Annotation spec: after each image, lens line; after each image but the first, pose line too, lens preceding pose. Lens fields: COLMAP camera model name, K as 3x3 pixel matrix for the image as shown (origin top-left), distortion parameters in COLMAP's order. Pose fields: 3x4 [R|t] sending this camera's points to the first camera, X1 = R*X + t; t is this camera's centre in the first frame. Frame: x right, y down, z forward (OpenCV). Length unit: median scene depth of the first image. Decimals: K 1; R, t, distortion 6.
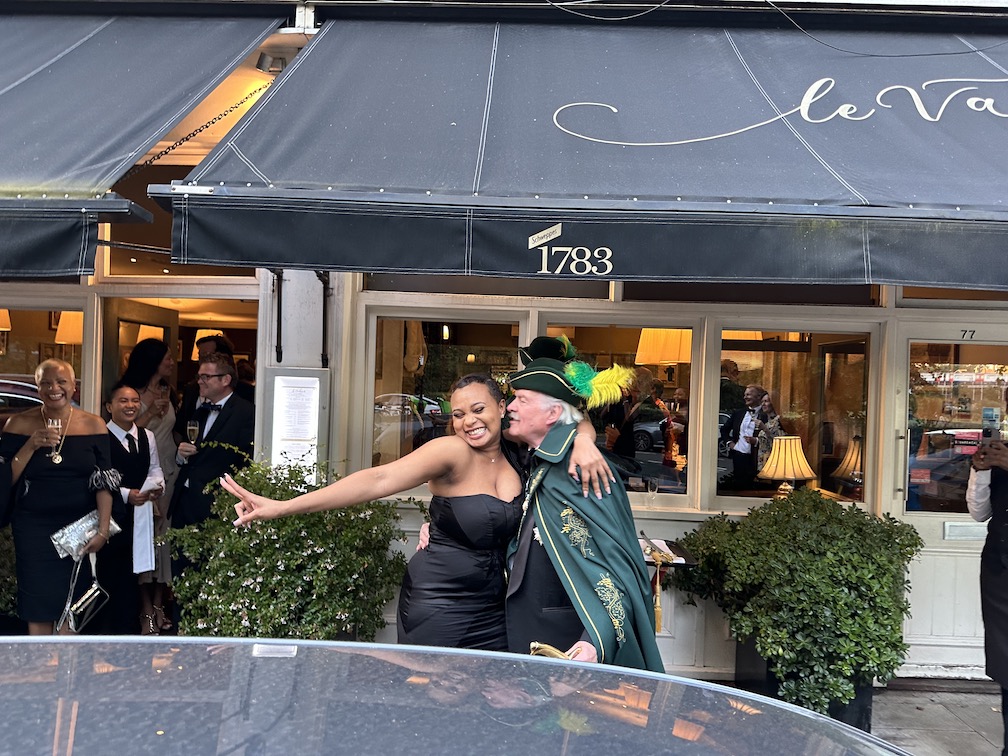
lens RADIAL K [[695.0, 0, 493.9], [0, 695.0, 385.6], [0, 0, 1]] dist [0.067515, -0.092949]
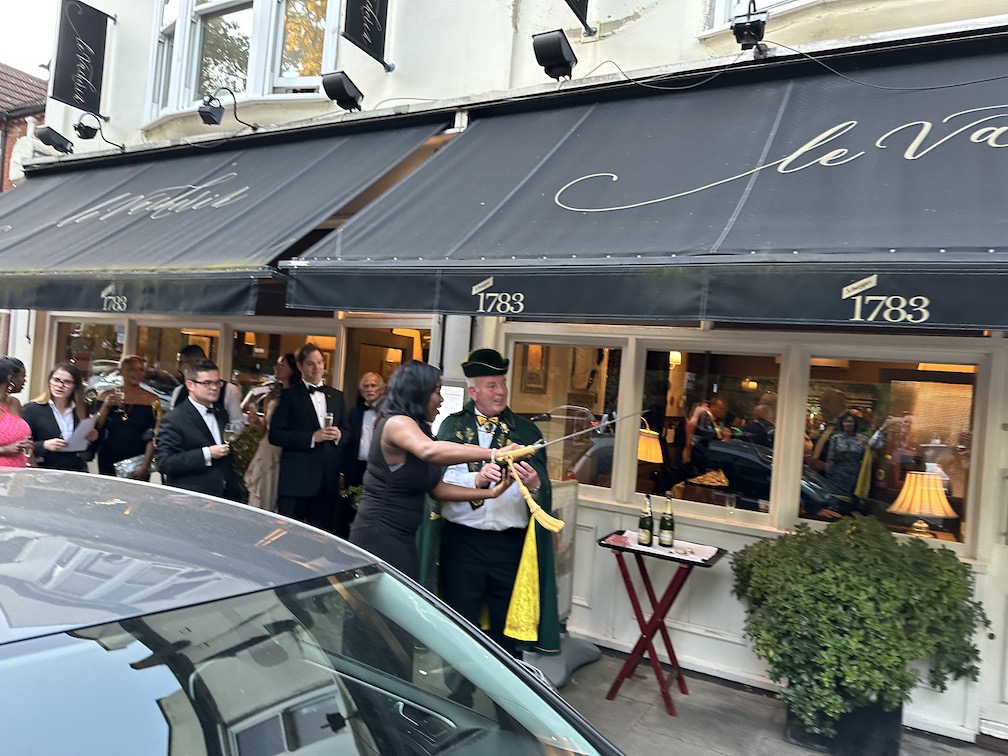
lens RADIAL K [[700.8, 0, 497.6], [0, 700.8, 384.1], [0, 0, 1]] dist [0.038584, -0.054380]
pose [[0.888519, 0.036060, -0.457420, 0.558194], [-0.053523, 0.998247, -0.025272, 0.015702], [0.455707, 0.046938, 0.888891, -0.186260]]
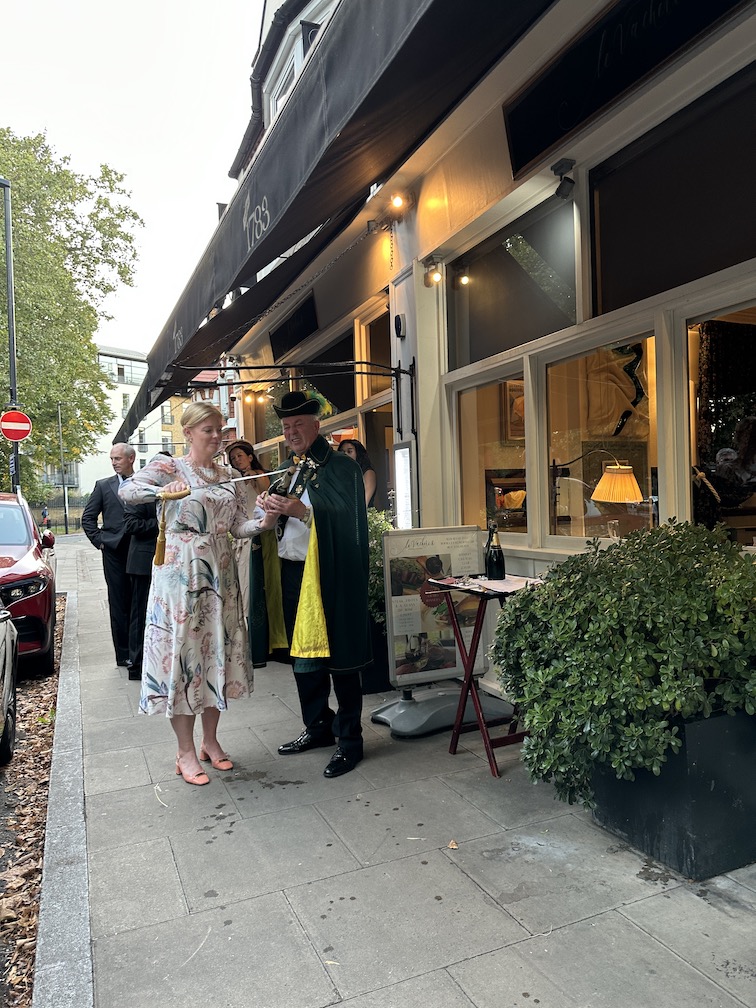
lens RADIAL K [[695.0, 0, 384.1], [0, 695.0, 503.5], [0, 0, 1]] dist [0.067515, -0.092949]
pose [[0.427713, -0.044497, -0.902819, 1.223845], [0.043725, 0.998637, -0.028504, 0.173955], [0.902856, -0.027284, 0.429076, 0.536930]]
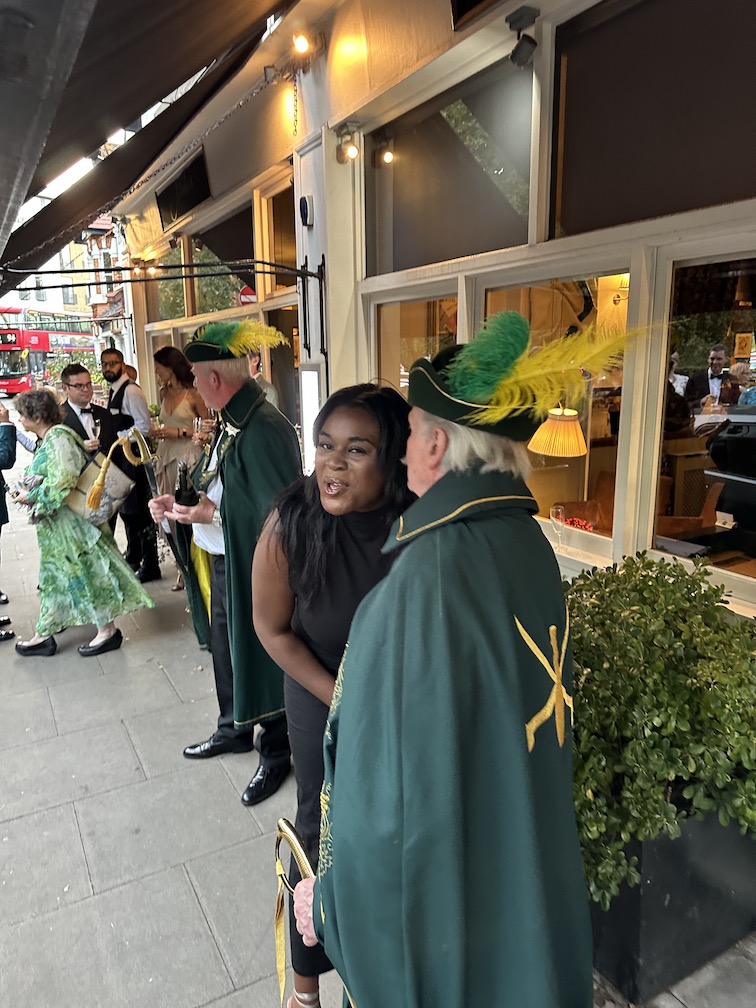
lens RADIAL K [[700.8, 0, 378.2], [0, 700.8, 497.9], [0, 0, 1]] dist [0.038584, -0.054380]
pose [[0.515116, 0.129466, -0.847286, 1.010103], [0.025887, 0.985726, 0.166358, 0.006615], [0.856729, -0.107627, 0.504412, 0.694439]]
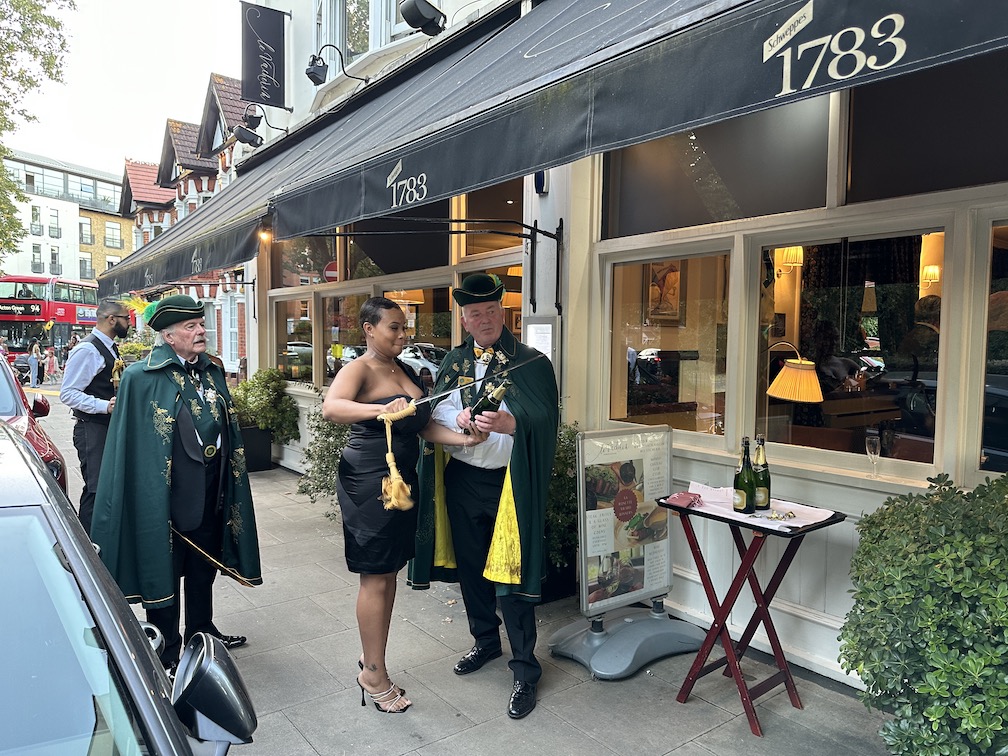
lens RADIAL K [[703.6, 0, 493.1], [0, 703.6, 380.8], [0, 0, 1]] dist [0.004103, -0.000399]
pose [[0.625167, 0.016218, -0.780322, 0.788415], [0.007352, 0.999617, 0.026665, 0.069376], [0.780456, -0.022407, 0.624809, 0.288522]]
